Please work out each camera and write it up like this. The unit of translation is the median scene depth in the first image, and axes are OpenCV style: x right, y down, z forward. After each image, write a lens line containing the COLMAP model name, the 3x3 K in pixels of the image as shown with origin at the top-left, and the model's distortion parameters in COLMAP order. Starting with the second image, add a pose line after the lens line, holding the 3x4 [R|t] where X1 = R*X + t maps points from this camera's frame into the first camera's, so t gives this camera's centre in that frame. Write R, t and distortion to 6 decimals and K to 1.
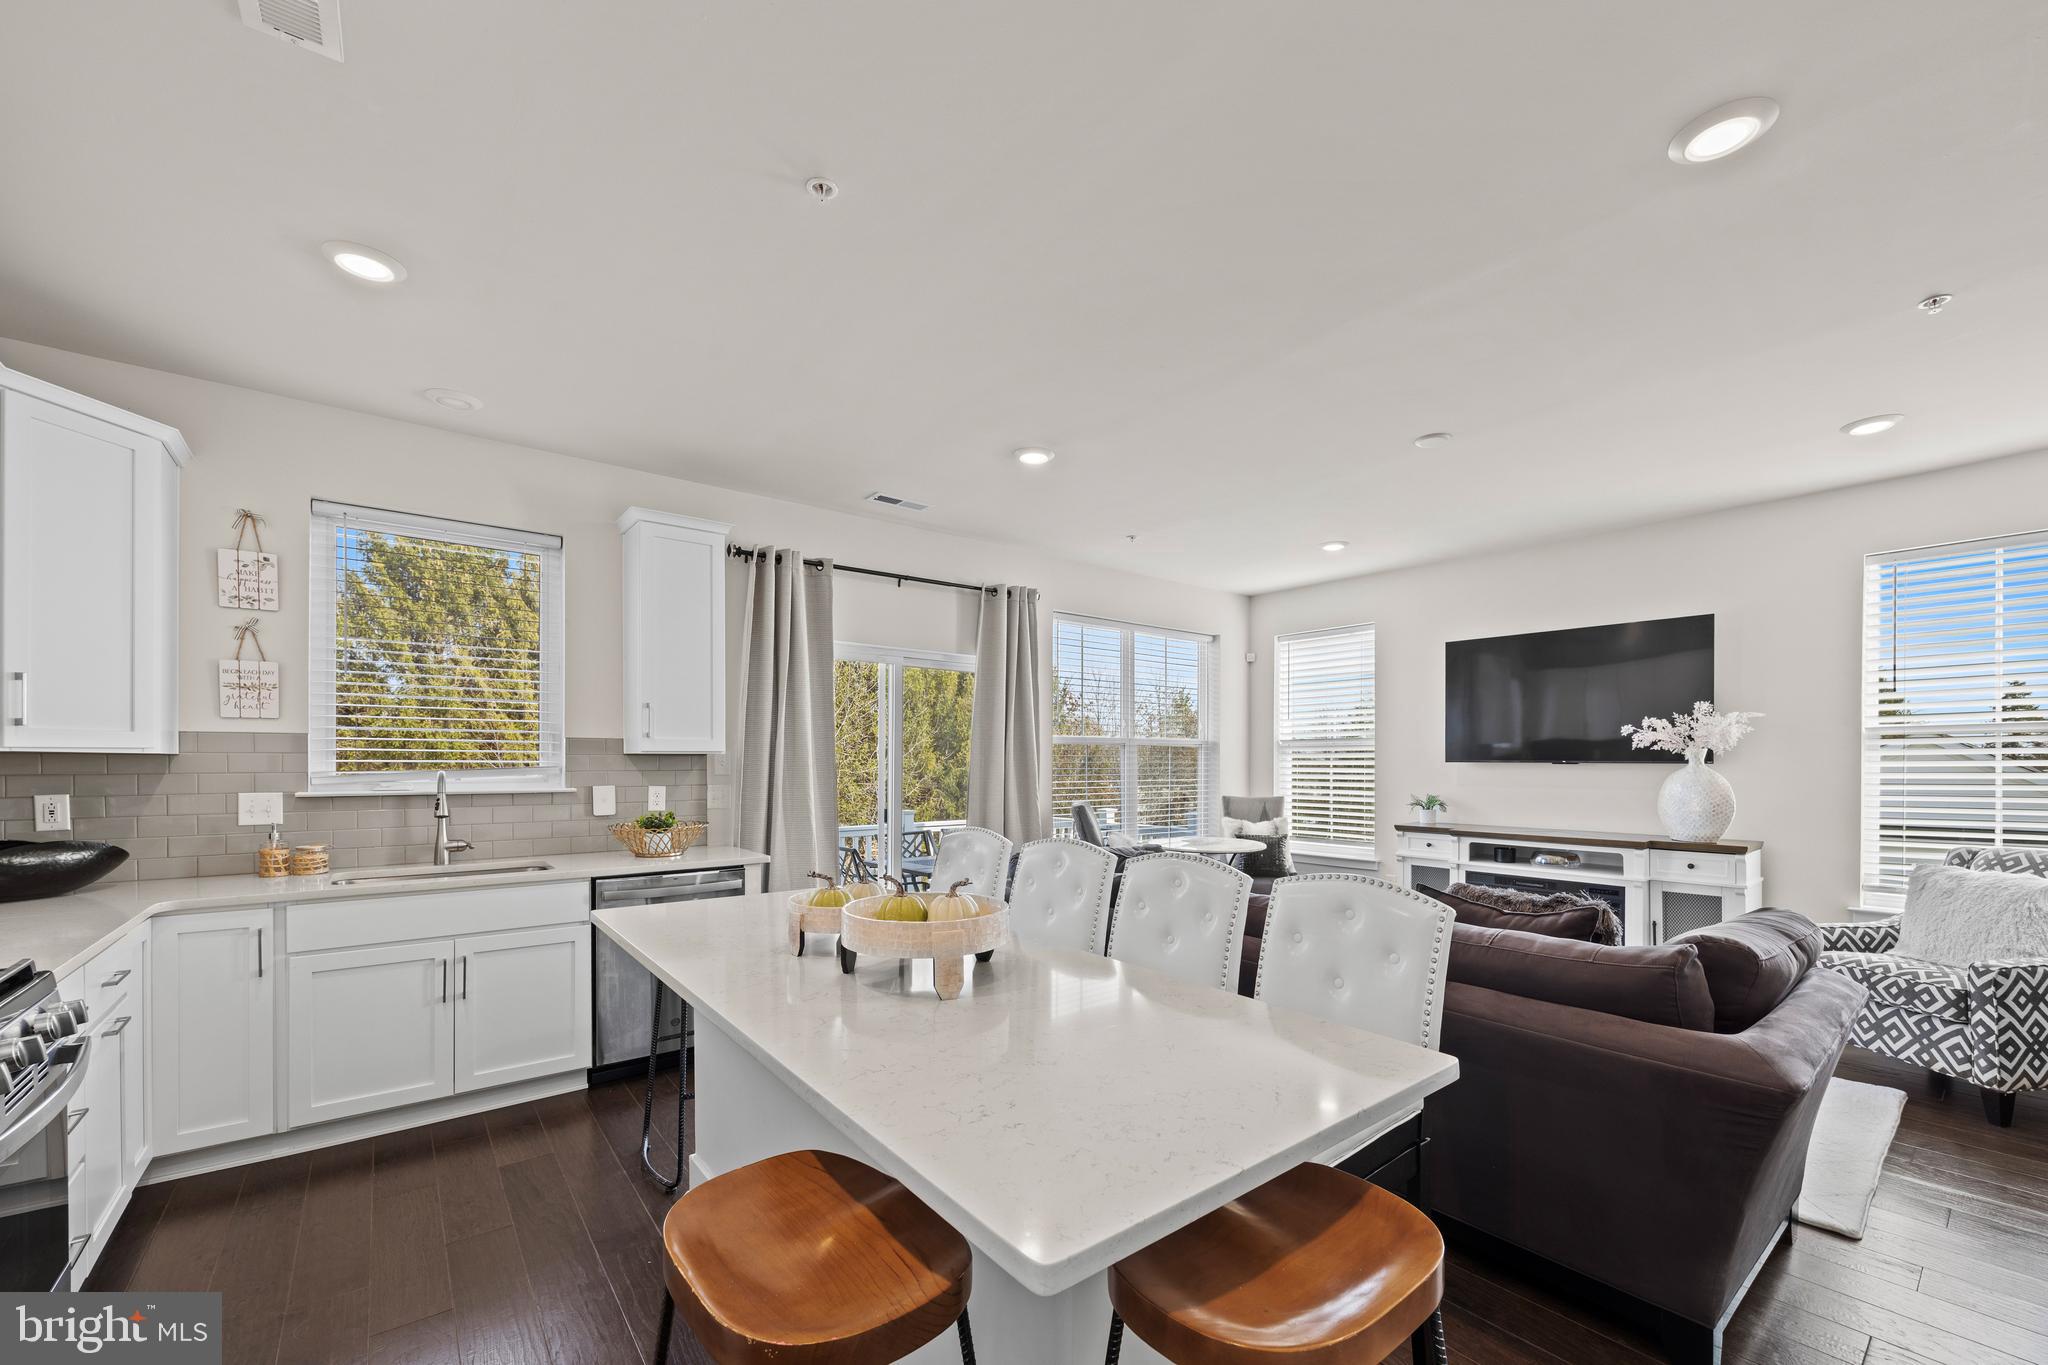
lens RADIAL K [[821.5, 0, 1021.1], [0, 821.5, 763.9], [0, 0, 1]] dist [-0.000358, 0.000216]
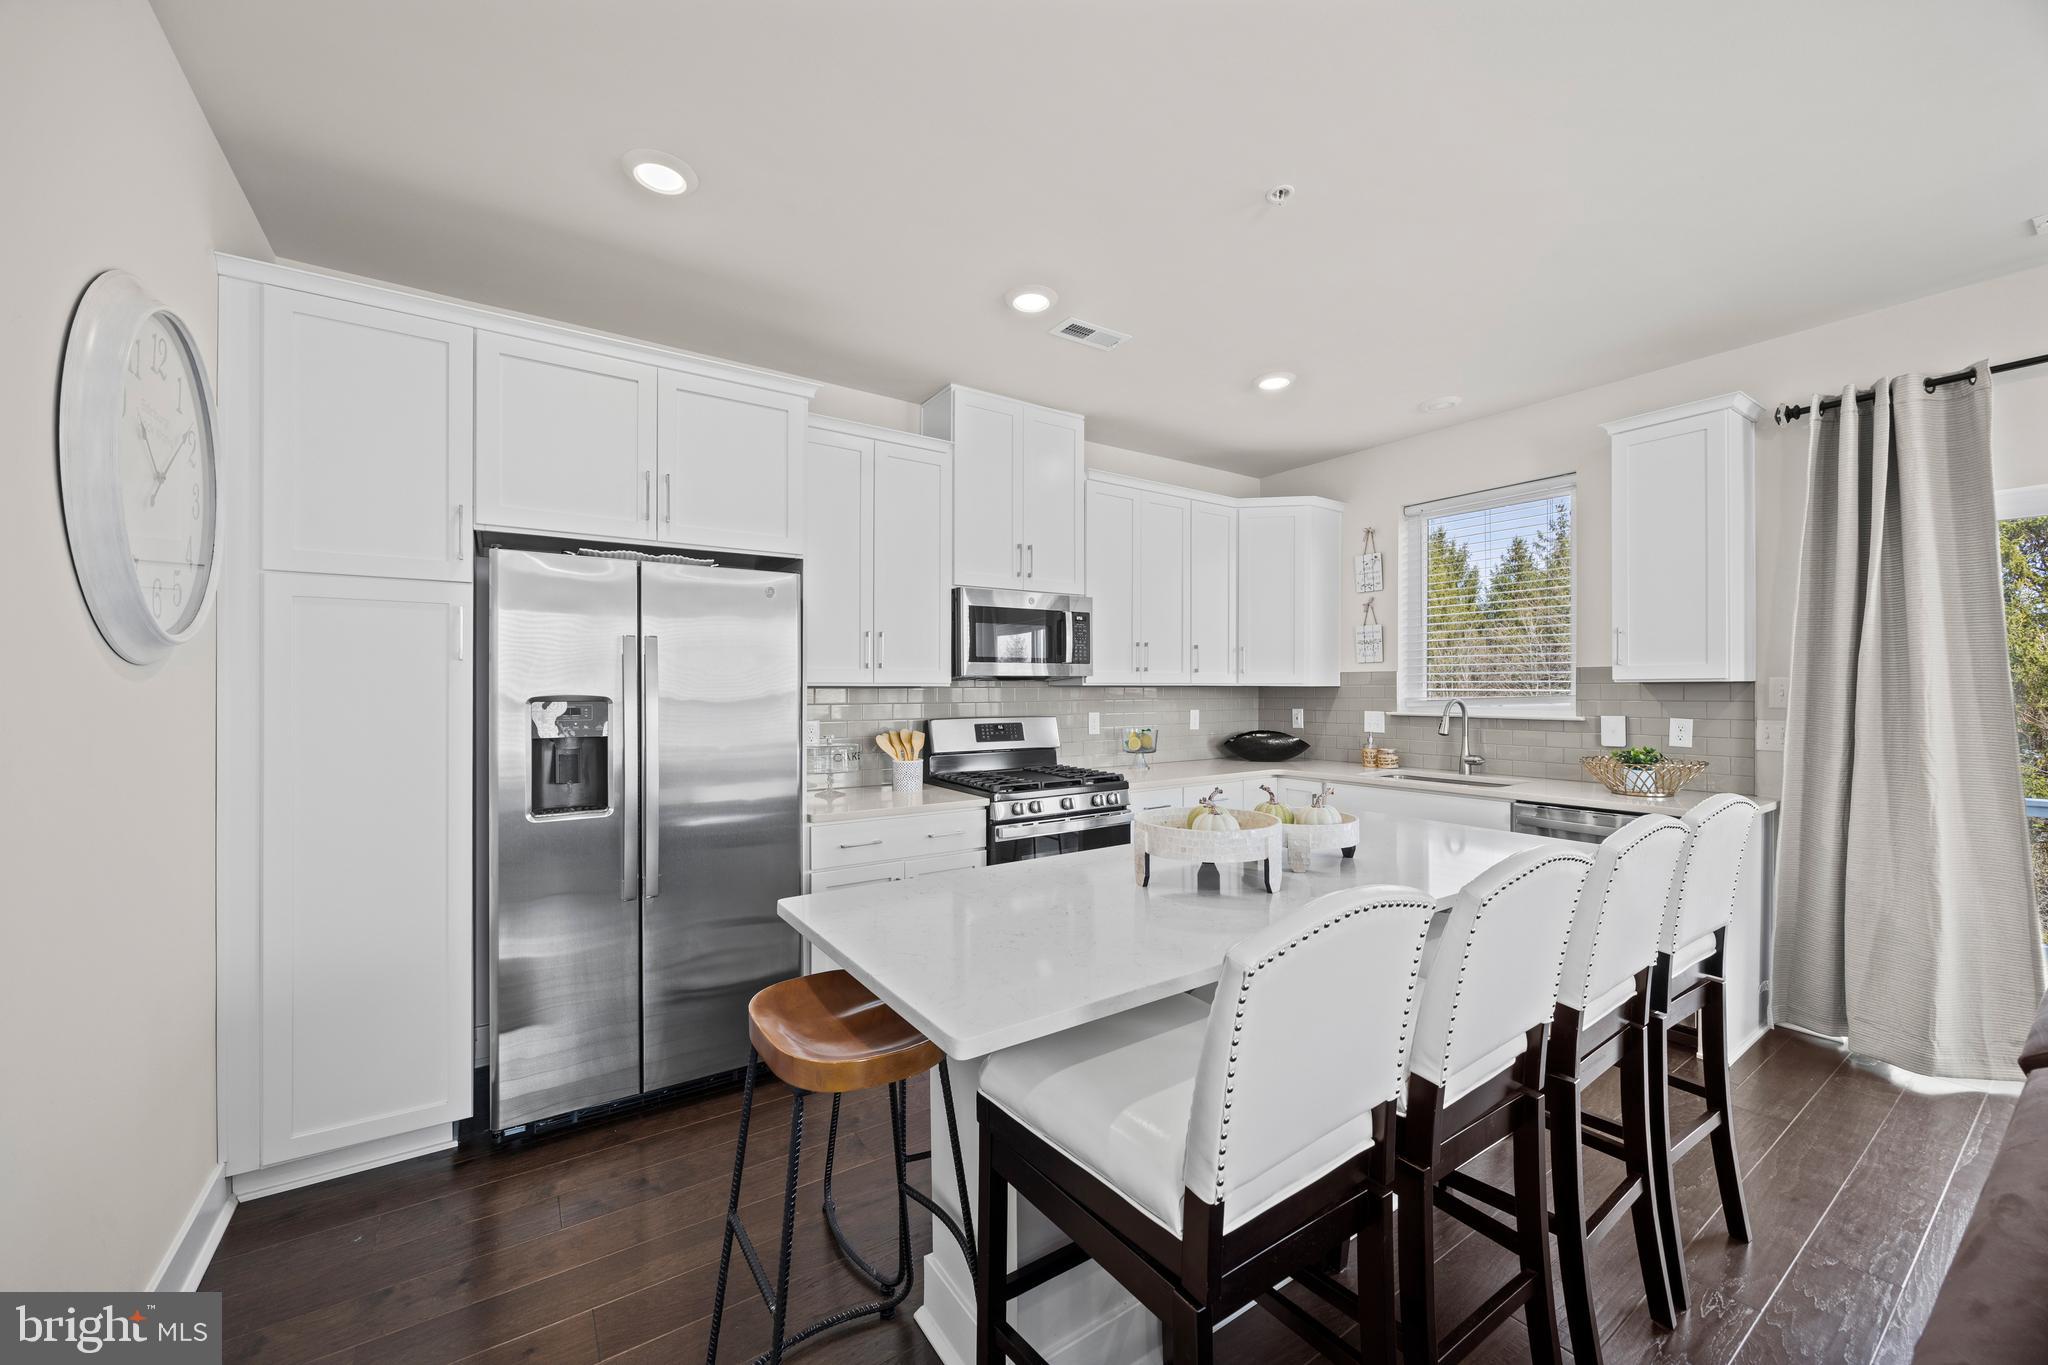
lens RADIAL K [[786.6, 0, 1030.8], [0, 786.6, 686.4], [0, 0, 1]] dist [-0.002503, -0.000400]
pose [[-0.072242, -0.005224, -0.997373, 0.474194], [-0.001751, 0.999985, -0.005111, -0.002074], [0.997386, 0.001377, -0.072250, 0.393756]]
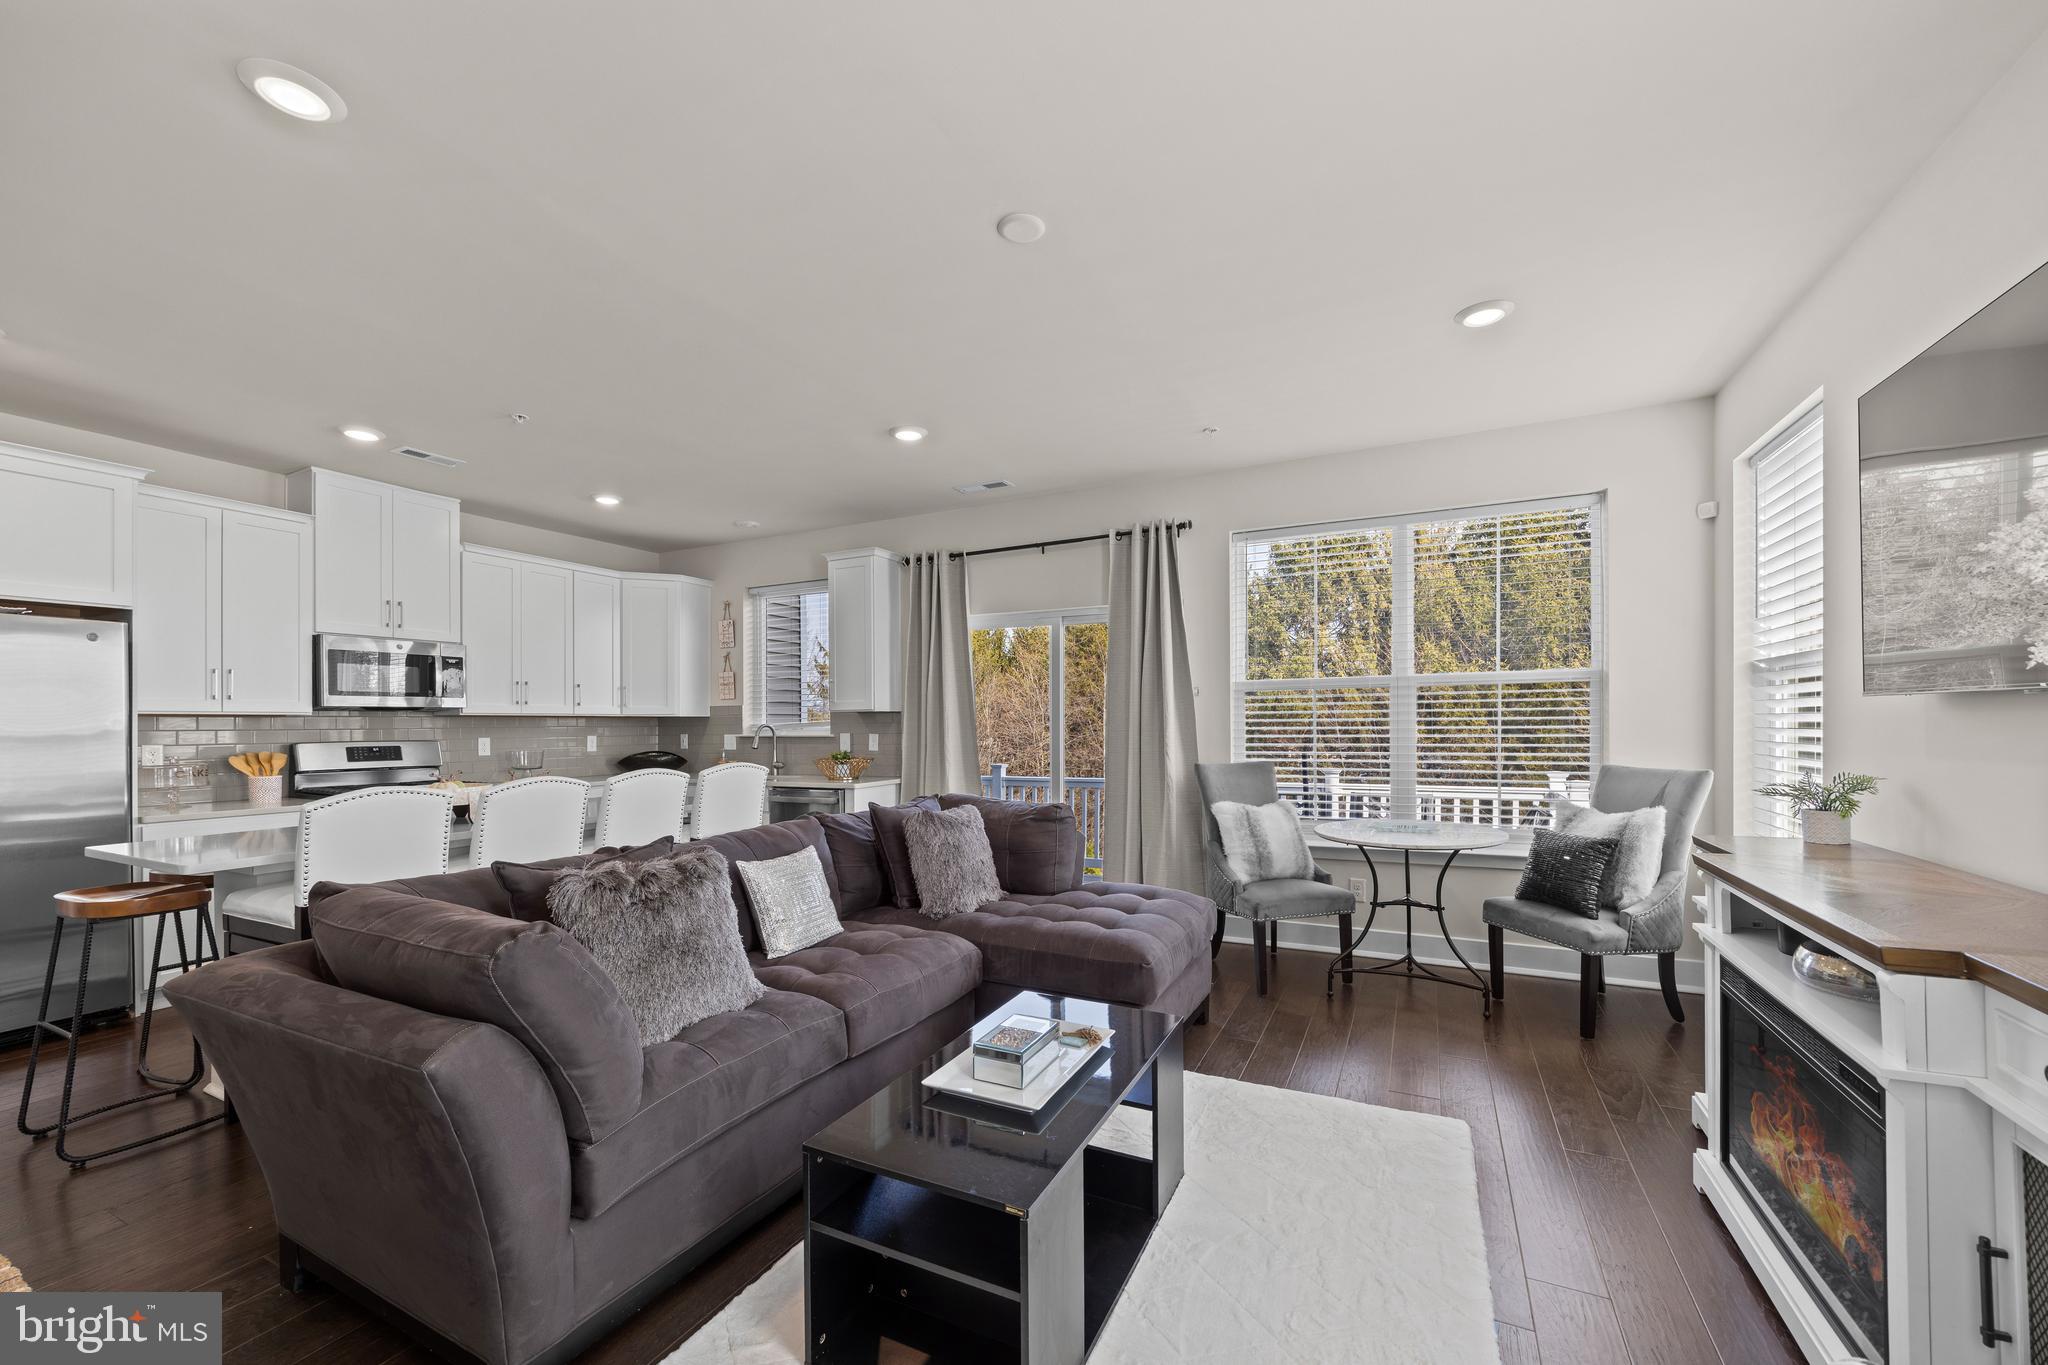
lens RADIAL K [[808.9, 0, 1026.7], [0, 808.9, 719.3], [0, 0, 1]] dist [-0.004654, -0.000211]
pose [[0.415503, -0.011371, -0.909521, 1.052999], [0.005930, 0.999934, -0.009793, 0.017498], [0.909573, -0.001324, 0.415543, 0.694240]]
